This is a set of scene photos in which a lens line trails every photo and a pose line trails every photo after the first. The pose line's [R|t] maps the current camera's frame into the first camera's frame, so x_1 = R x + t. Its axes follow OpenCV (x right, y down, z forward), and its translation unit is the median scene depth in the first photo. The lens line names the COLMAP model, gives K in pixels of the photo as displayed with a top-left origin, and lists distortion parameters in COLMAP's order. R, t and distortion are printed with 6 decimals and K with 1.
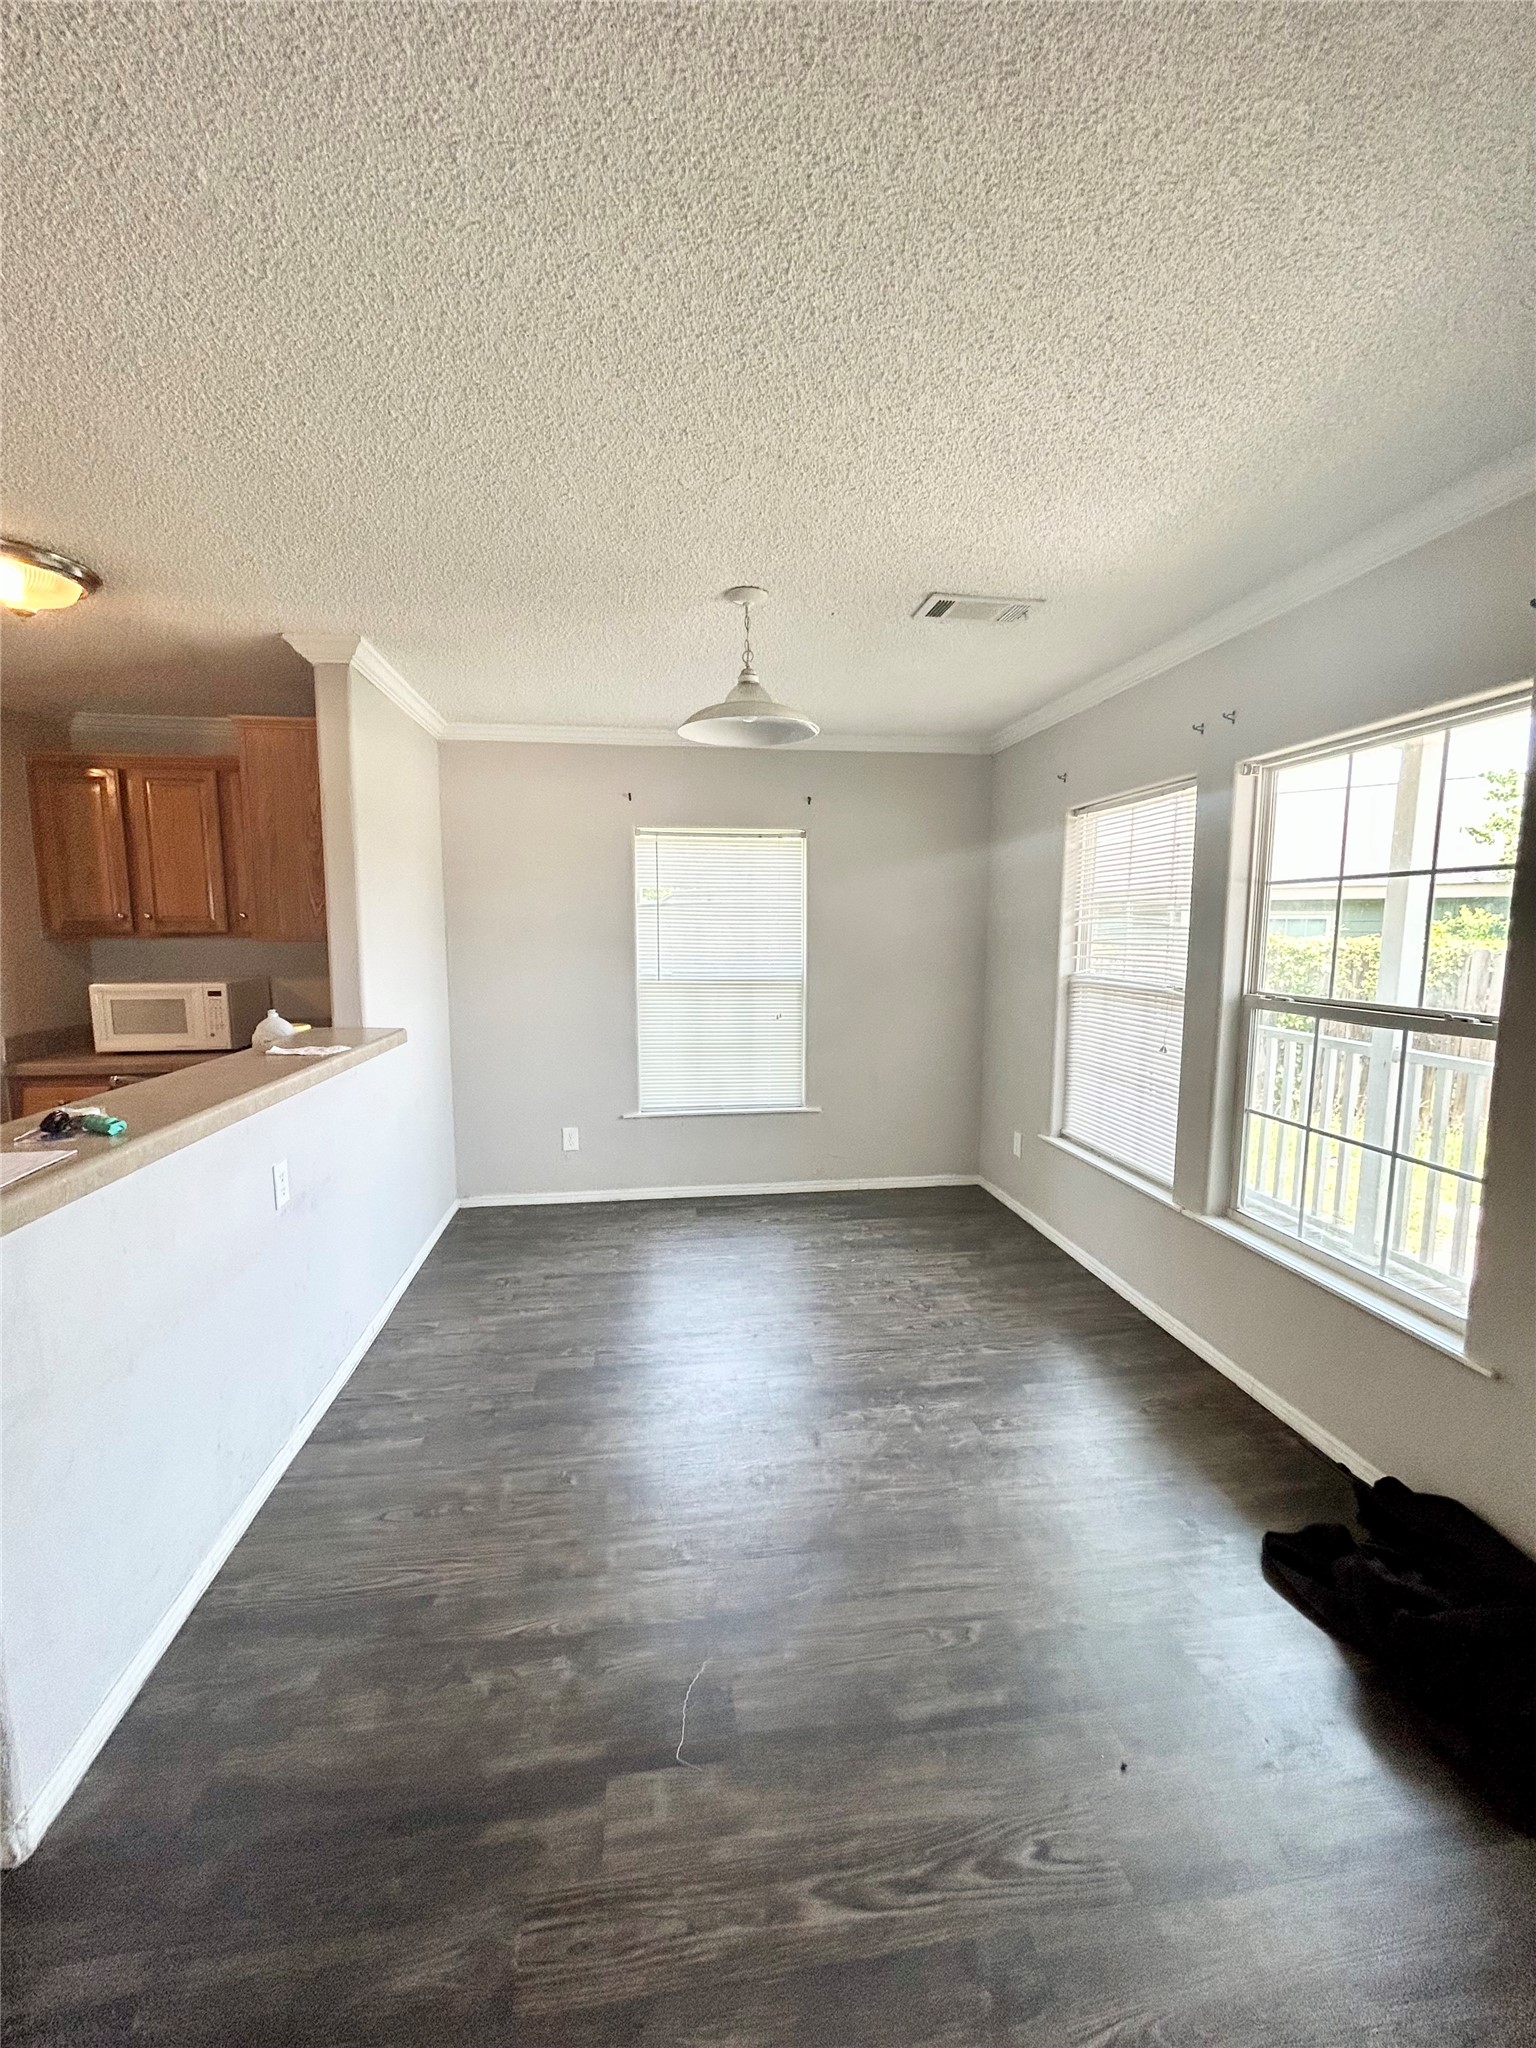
lens RADIAL K [[816.4, 0, 752.1], [0, 816.4, 1032.6], [0, 0, 1]] dist [-0.000587, -0.000185]
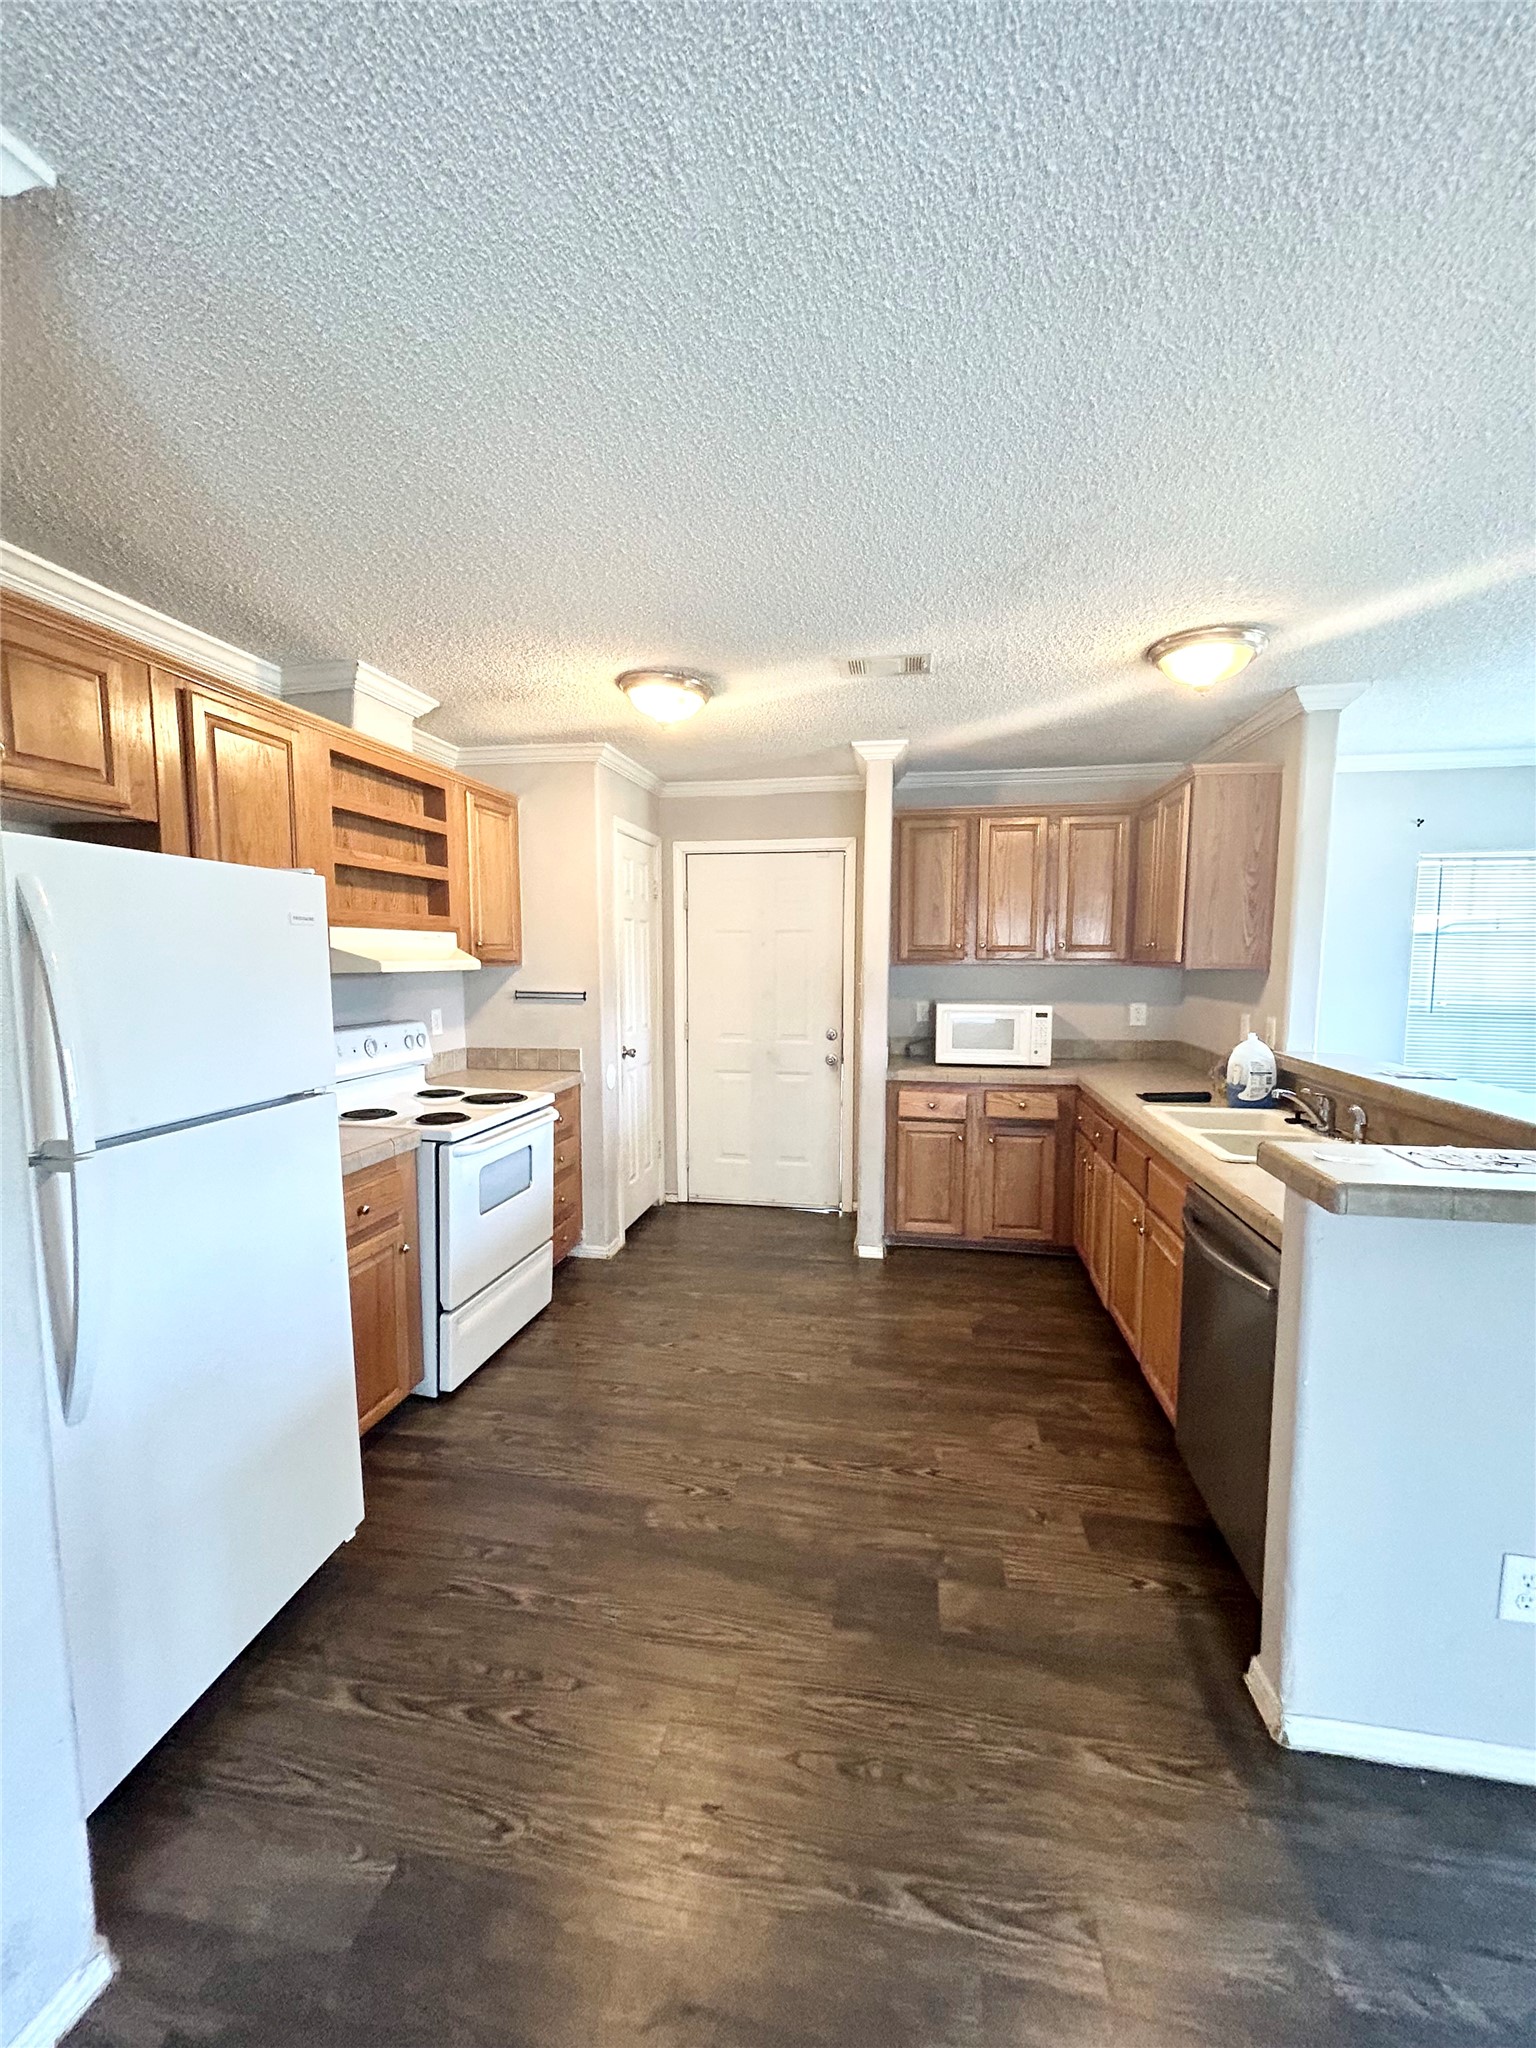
lens RADIAL K [[816.4, 0, 773.2], [0, 816.4, 1022.2], [0, 0, 1]] dist [-0.000587, -0.000185]
pose [[0.954677, 0.029199, -0.296207, -0.685541], [-0.042028, 0.998430, -0.037038, 0.018008], [0.294660, 0.047808, 0.954405, -0.170308]]
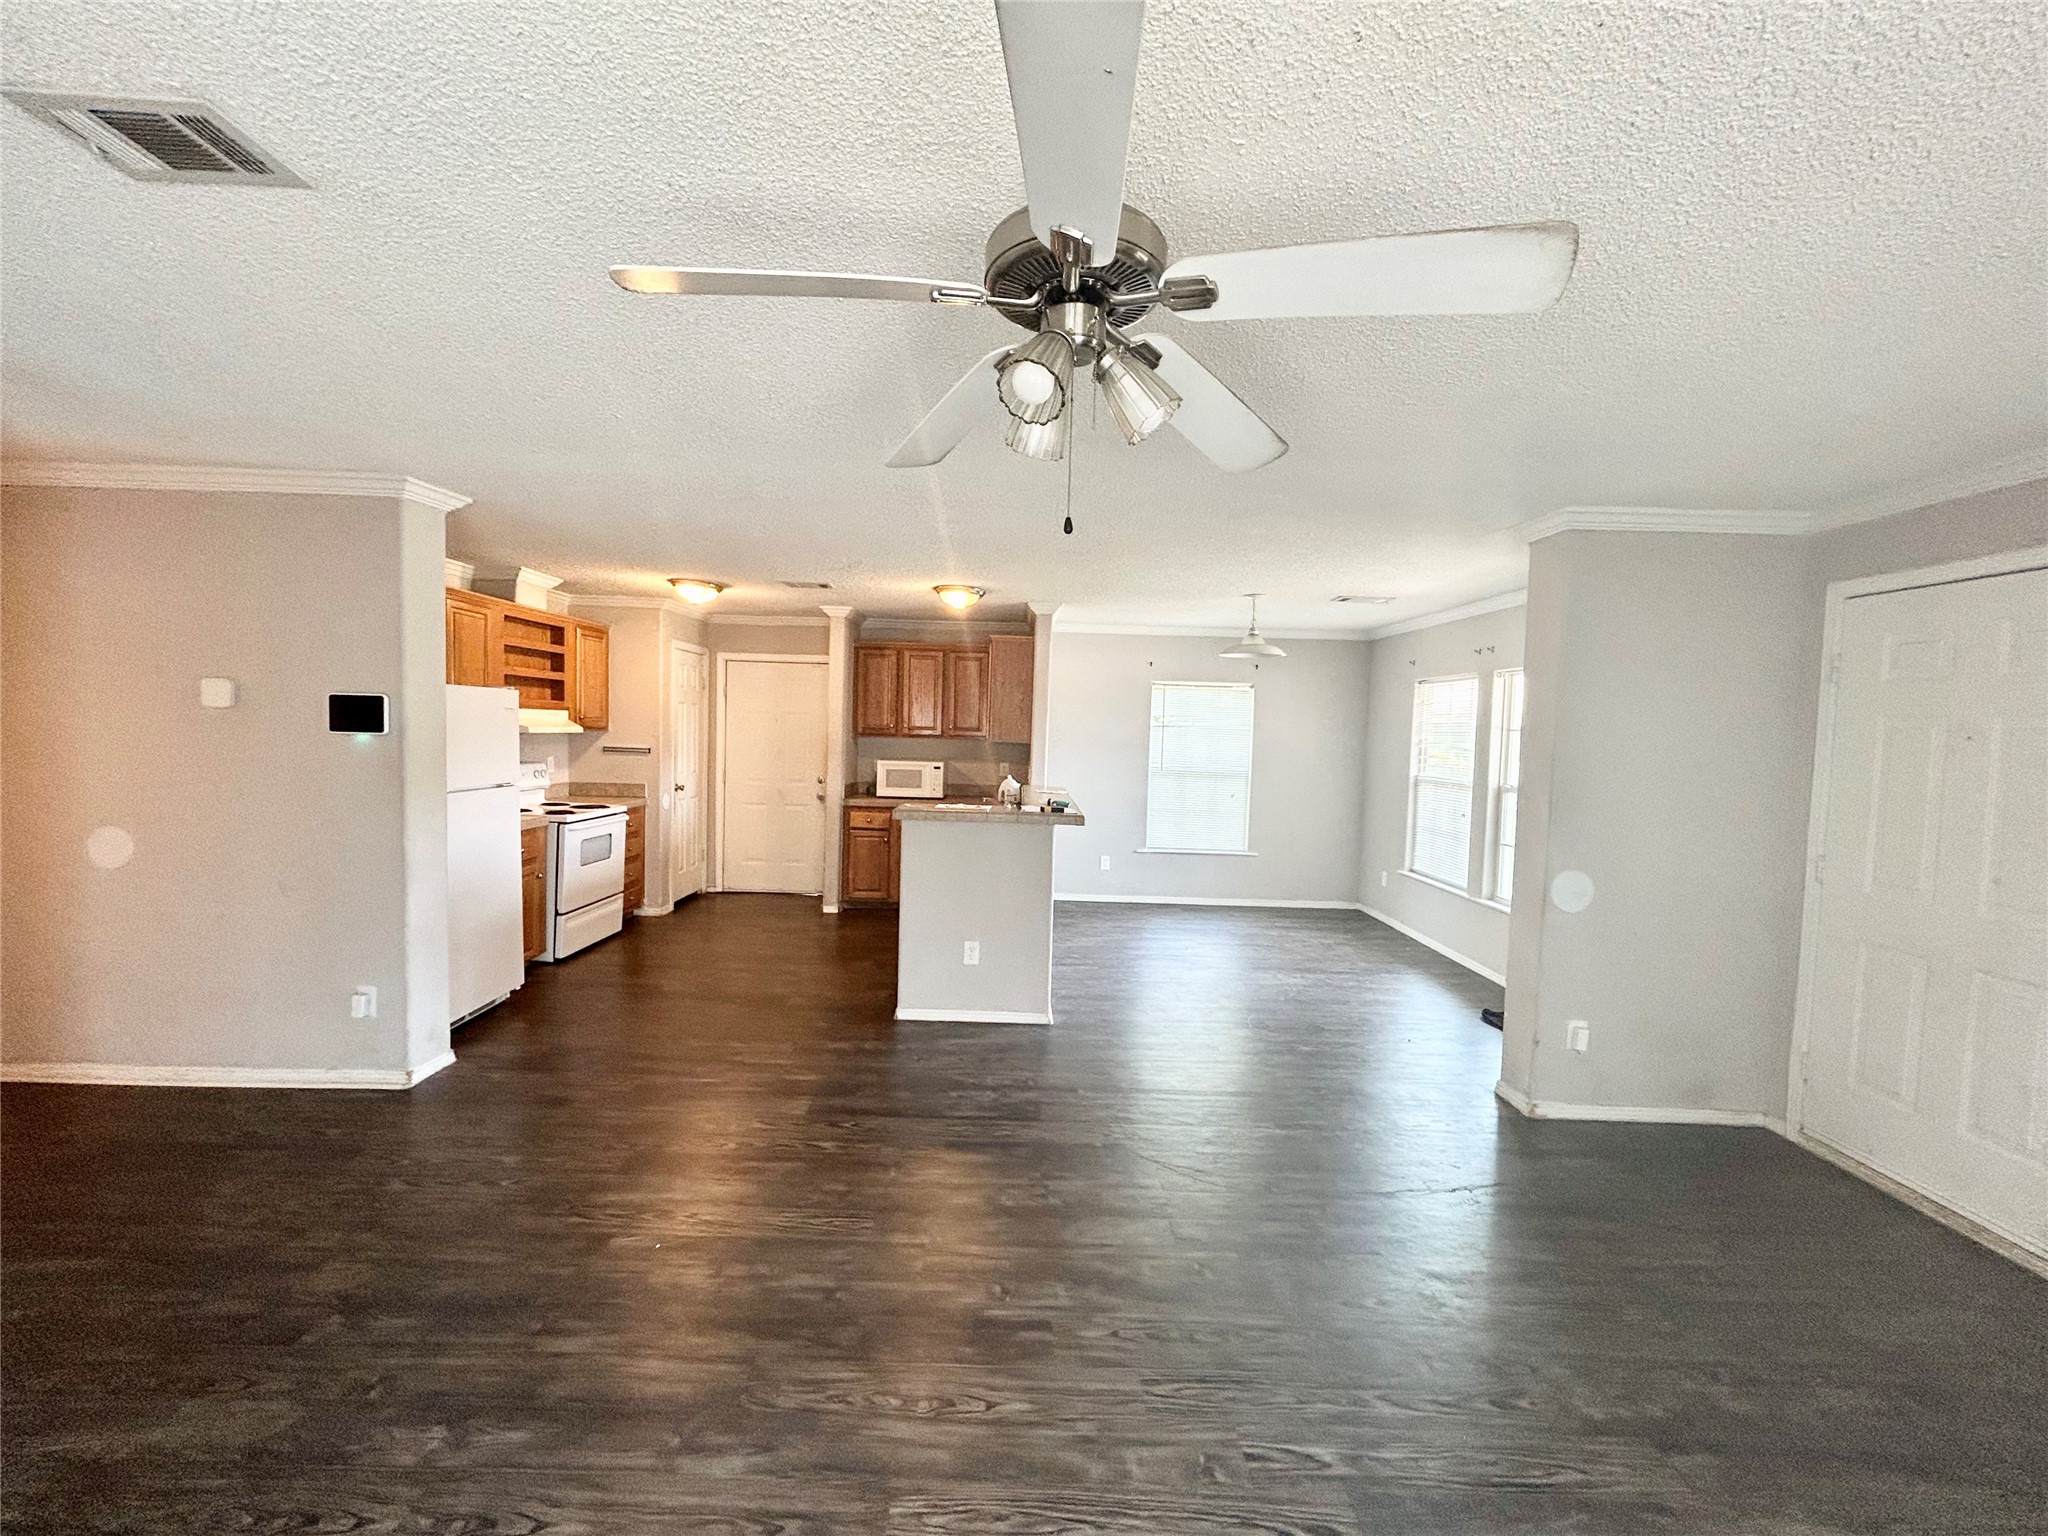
lens RADIAL K [[816.4, 0, 1021.6], [0, 816.4, 764.2], [0, 0, 1]] dist [-0.000587, -0.000185]
pose [[0.991229, 0.035790, -0.127214, -0.227978], [-0.046410, 0.995591, -0.081520, 0.088964], [0.123736, 0.086709, 0.988520, -0.846238]]
